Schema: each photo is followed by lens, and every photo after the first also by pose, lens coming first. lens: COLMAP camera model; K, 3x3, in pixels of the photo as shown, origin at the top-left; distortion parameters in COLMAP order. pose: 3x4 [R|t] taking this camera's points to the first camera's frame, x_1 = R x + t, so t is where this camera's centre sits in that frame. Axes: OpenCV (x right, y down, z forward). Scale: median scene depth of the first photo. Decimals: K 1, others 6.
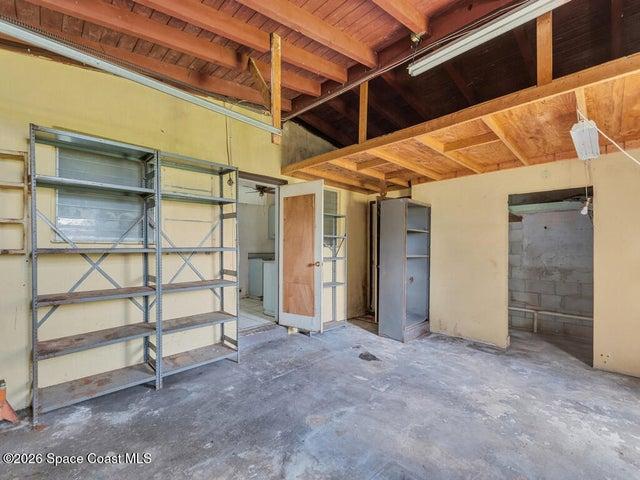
lens RADIAL K [[278.2, 0, 301.4], [0, 278.2, 247.1], [0, 0, 1]] dist [0.002081, -0.000087]
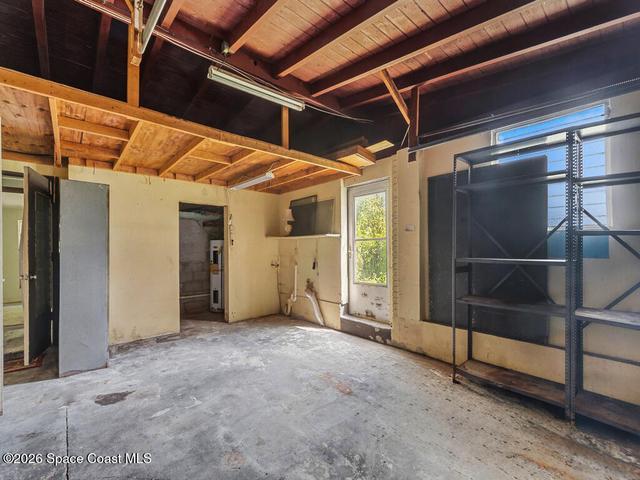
lens RADIAL K [[278.2, 0, 301.4], [0, 278.2, 247.1], [0, 0, 1]] dist [0.002081, -0.000087]
pose [[0.052479, -0.004619, 0.998611, -0.451418], [0.007988, 0.999959, 0.004205, 0.002932], [-0.998590, 0.007756, 0.052514, 0.463372]]
